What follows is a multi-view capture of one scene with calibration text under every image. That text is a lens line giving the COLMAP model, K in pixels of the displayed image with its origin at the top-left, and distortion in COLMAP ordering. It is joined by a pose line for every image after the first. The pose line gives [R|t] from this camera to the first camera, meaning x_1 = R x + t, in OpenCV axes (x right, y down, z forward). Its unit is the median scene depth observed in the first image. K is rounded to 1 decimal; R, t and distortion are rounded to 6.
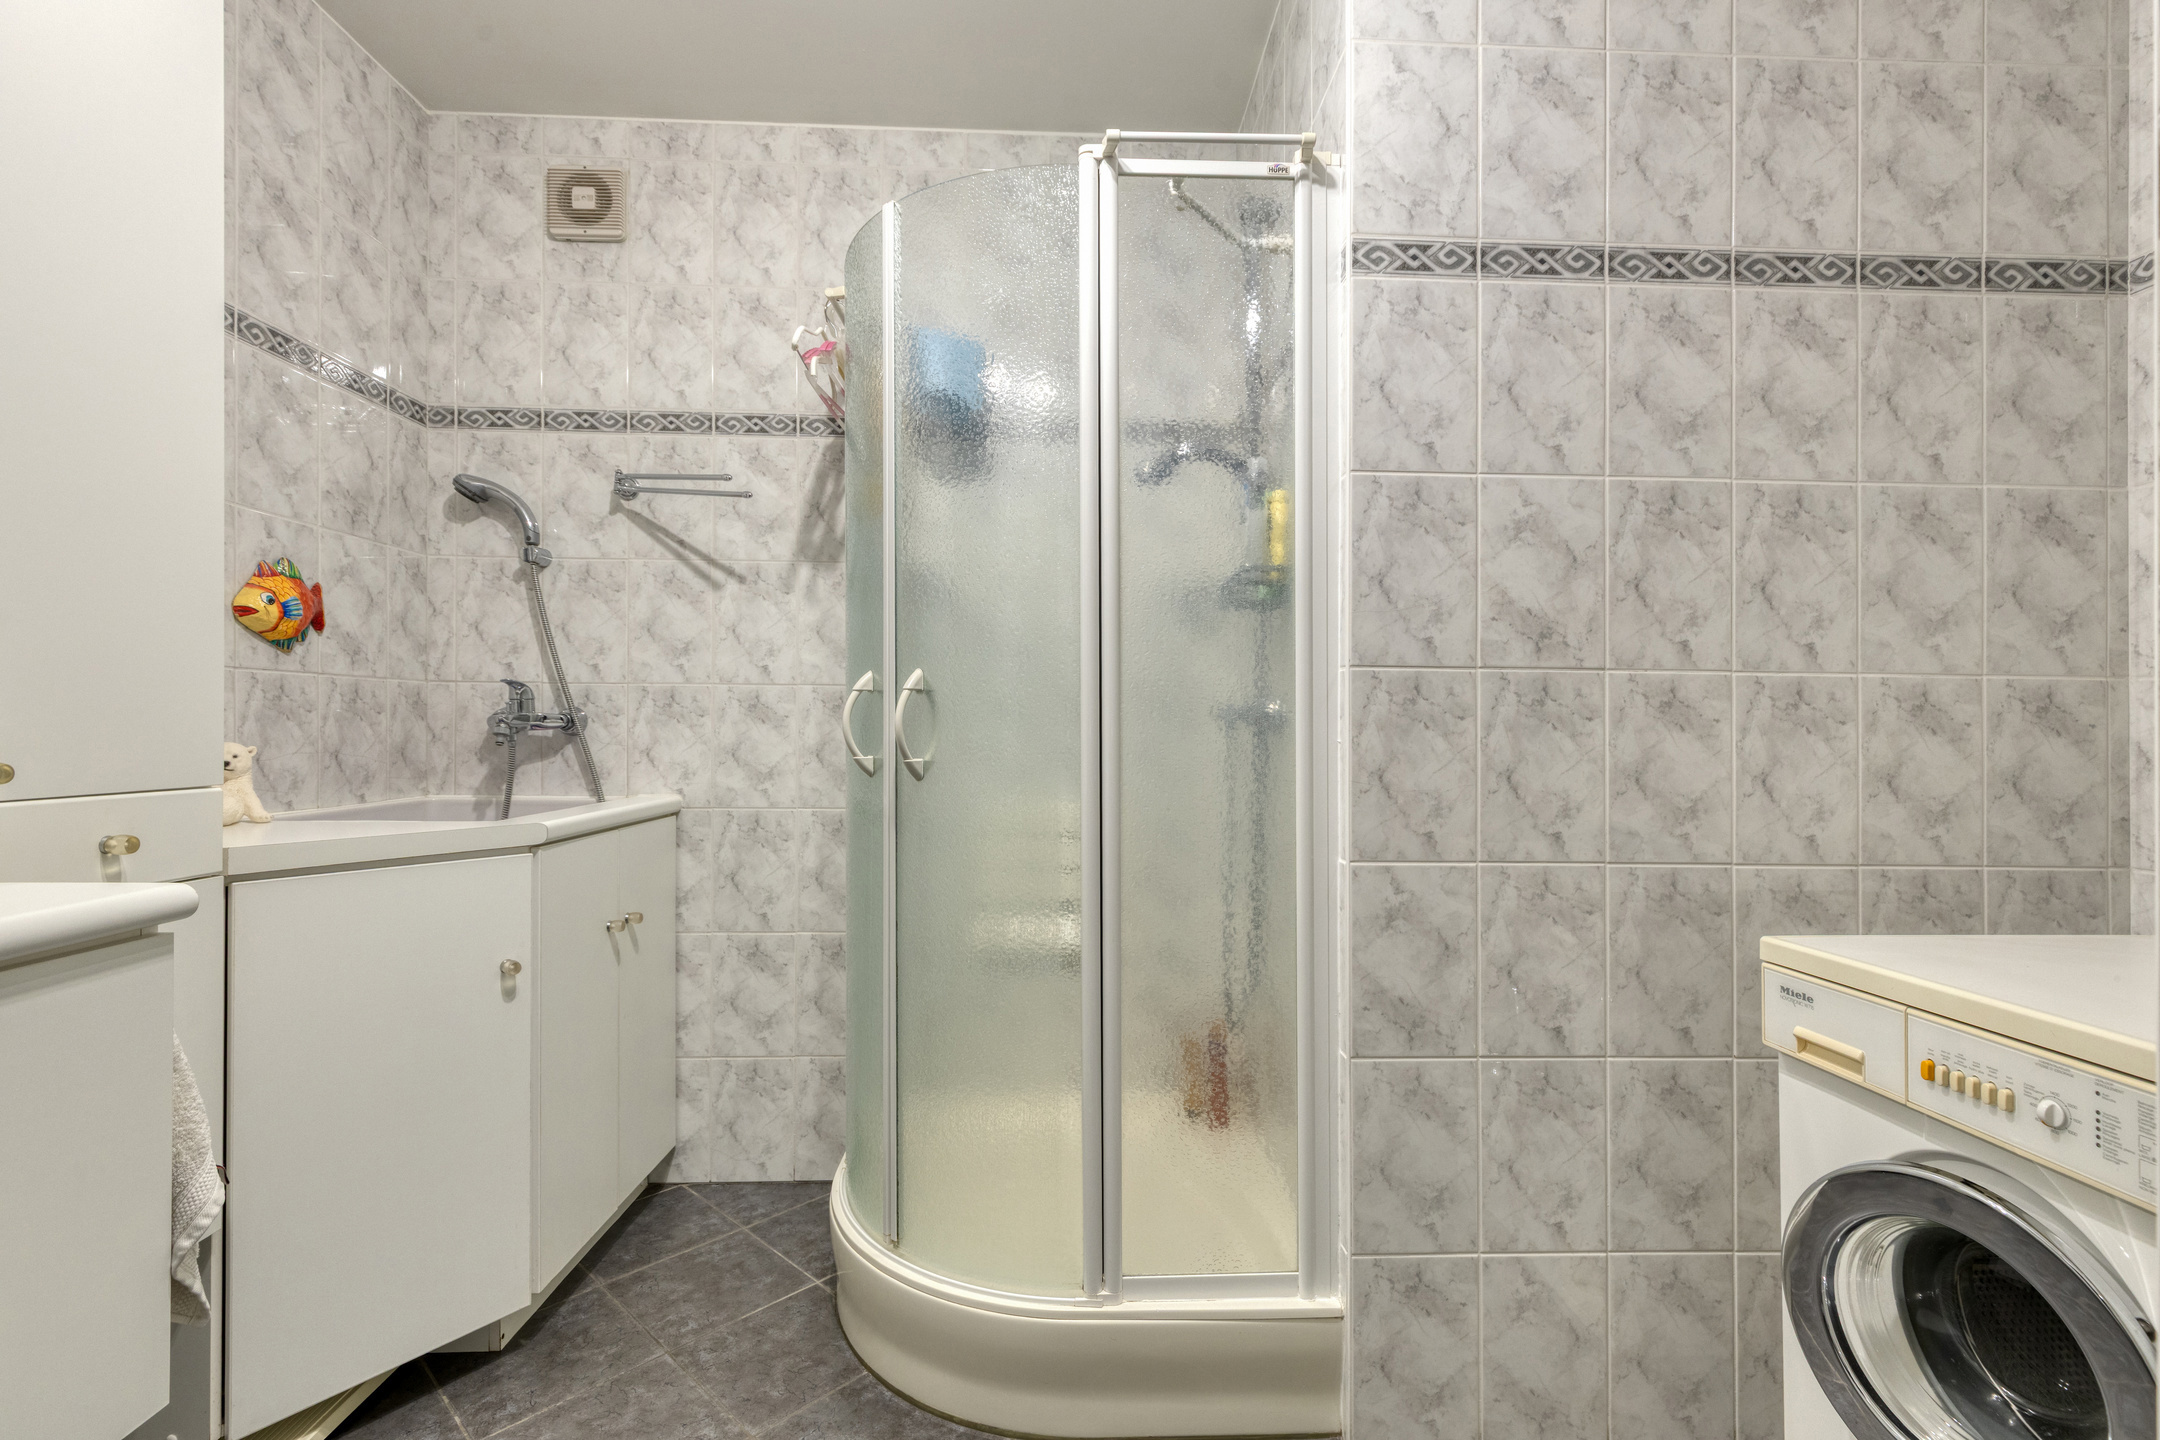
lens RADIAL K [[969.6, 0, 1078.9], [0, 969.6, 707.4], [0, 0, 1]] dist [0.003793, 0.000327]
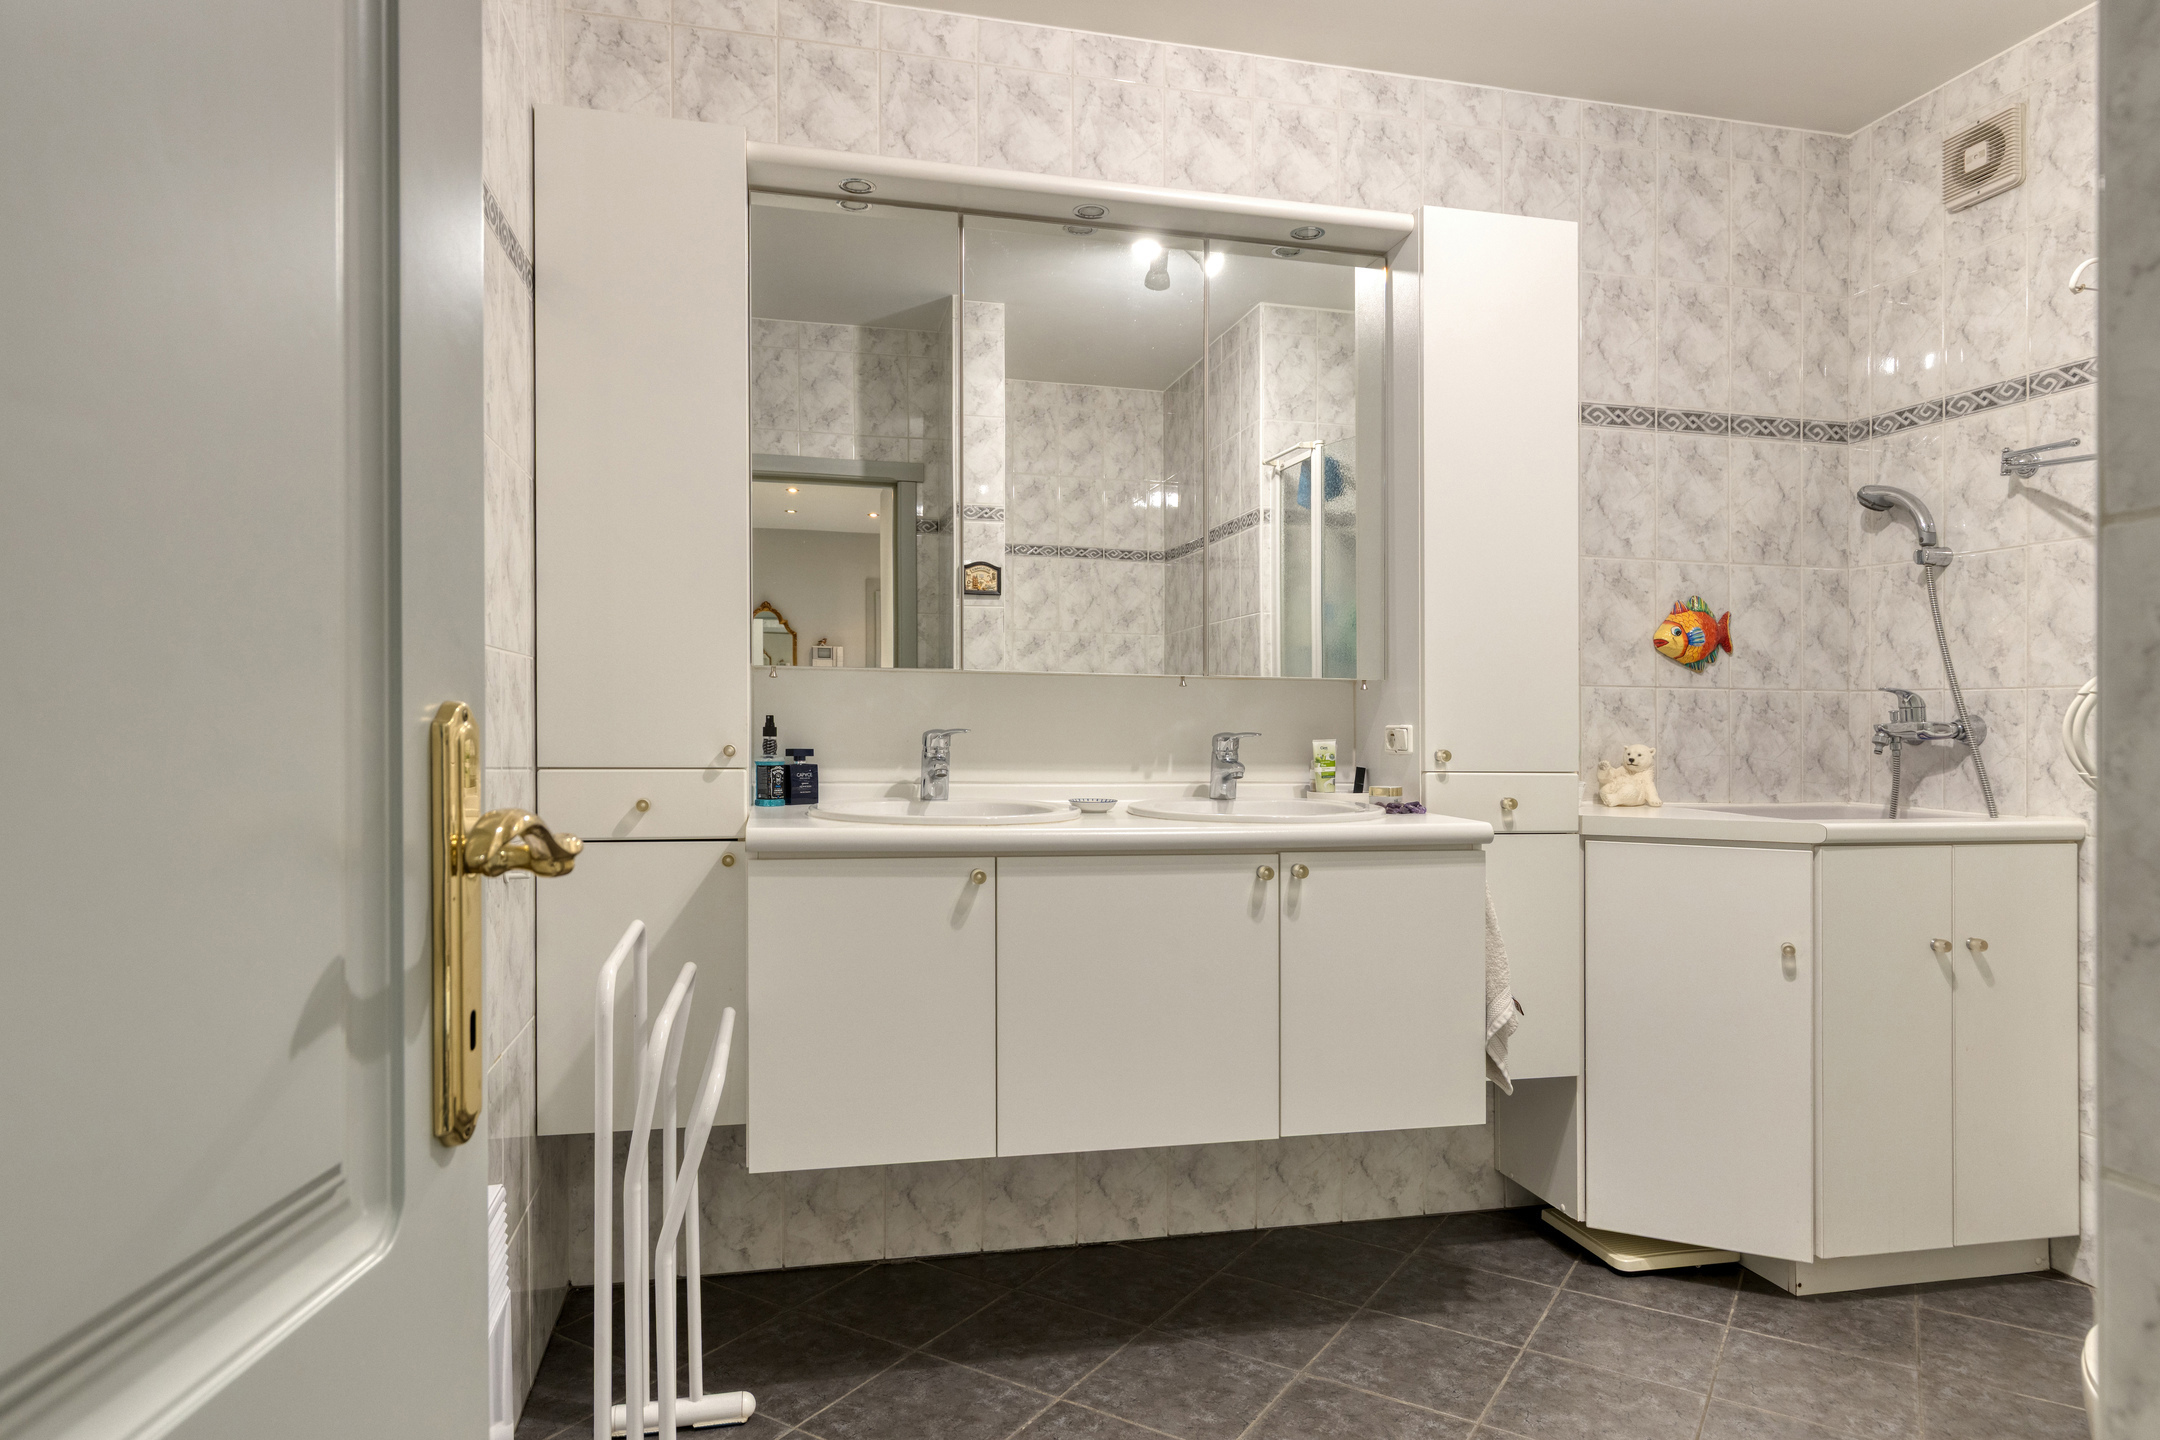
lens RADIAL K [[1263.5, 0, 1080.0], [0, 1263.5, 720.0], [0, 0, 1]] dist [-0.000967, -0.000327]
pose [[0.186839, -0.003320, -0.982385, 0.495798], [0.007583, 0.999969, -0.001937, 0.000085], [0.982361, -0.007087, 0.186858, -0.050812]]
